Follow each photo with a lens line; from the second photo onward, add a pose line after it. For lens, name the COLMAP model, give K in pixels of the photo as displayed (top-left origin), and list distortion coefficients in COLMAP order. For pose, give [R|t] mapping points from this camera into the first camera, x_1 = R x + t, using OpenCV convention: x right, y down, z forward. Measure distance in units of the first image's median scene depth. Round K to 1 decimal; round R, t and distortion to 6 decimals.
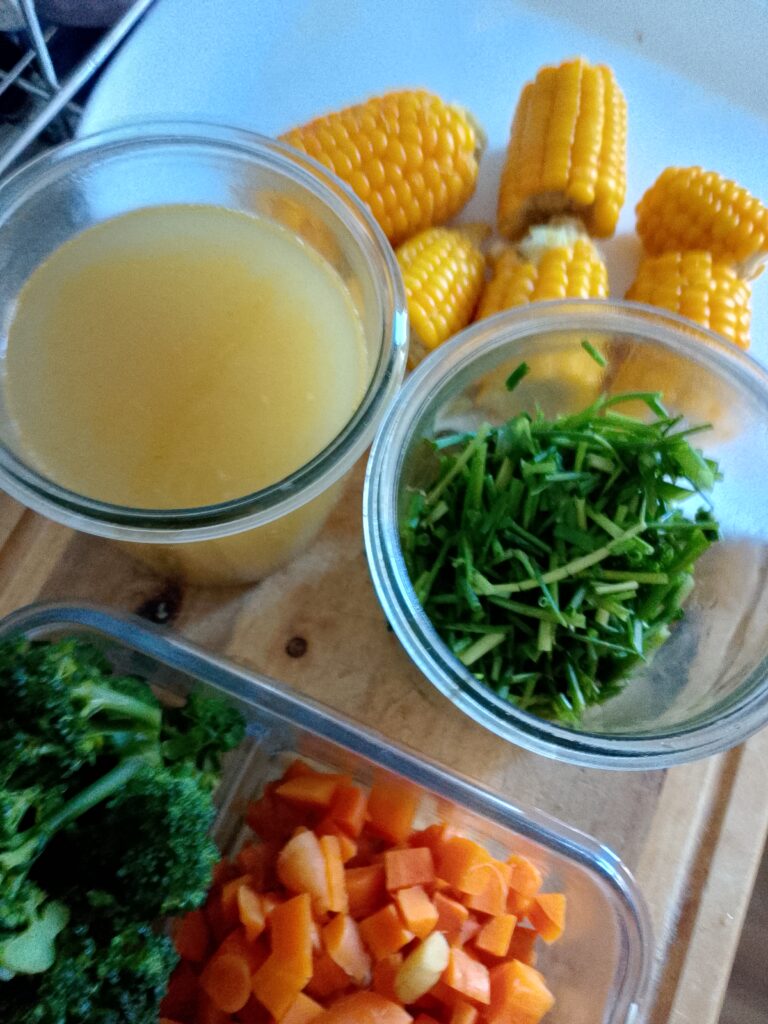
lens RADIAL K [[873.6, 0, 384.0], [0, 873.6, 512.0], [0, 0, 1]] dist [0.000139, 0.000965]
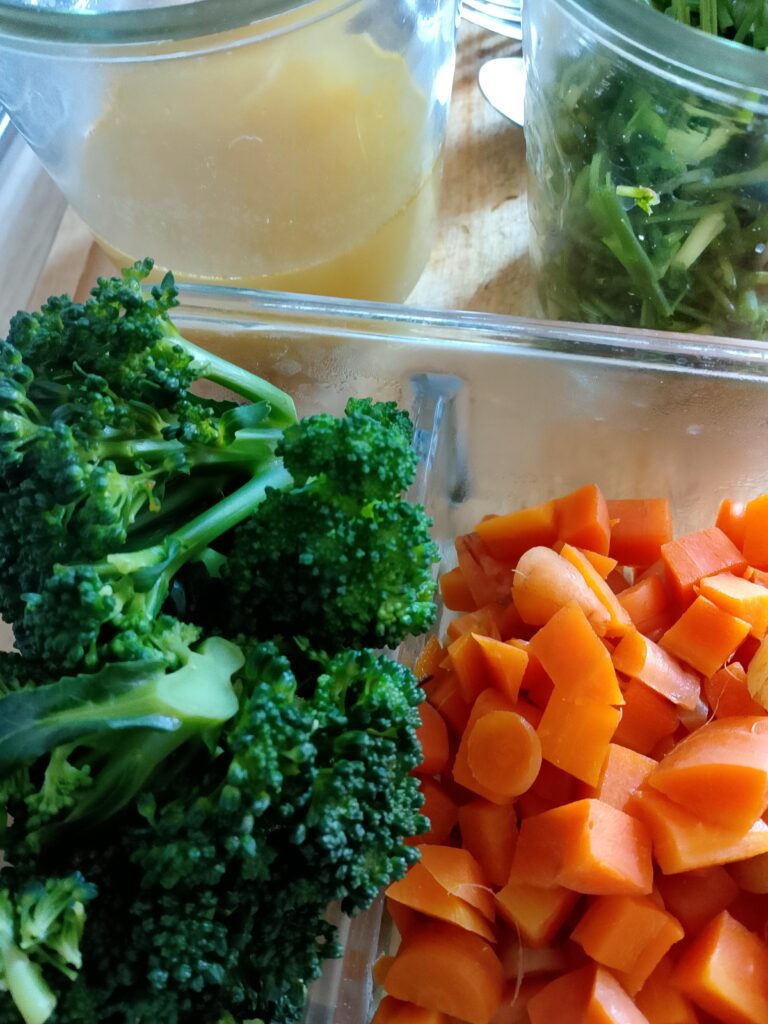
lens RADIAL K [[915.3, 0, 404.7], [0, 915.3, 507.6], [0, 0, 1]] dist [0.153913, -0.333250]
pose [[0.961980, -0.272998, -0.008228, -0.175385], [0.271358, 0.958752, -0.084619, 0.367301], [0.030990, 0.079169, 0.996379, 0.272675]]
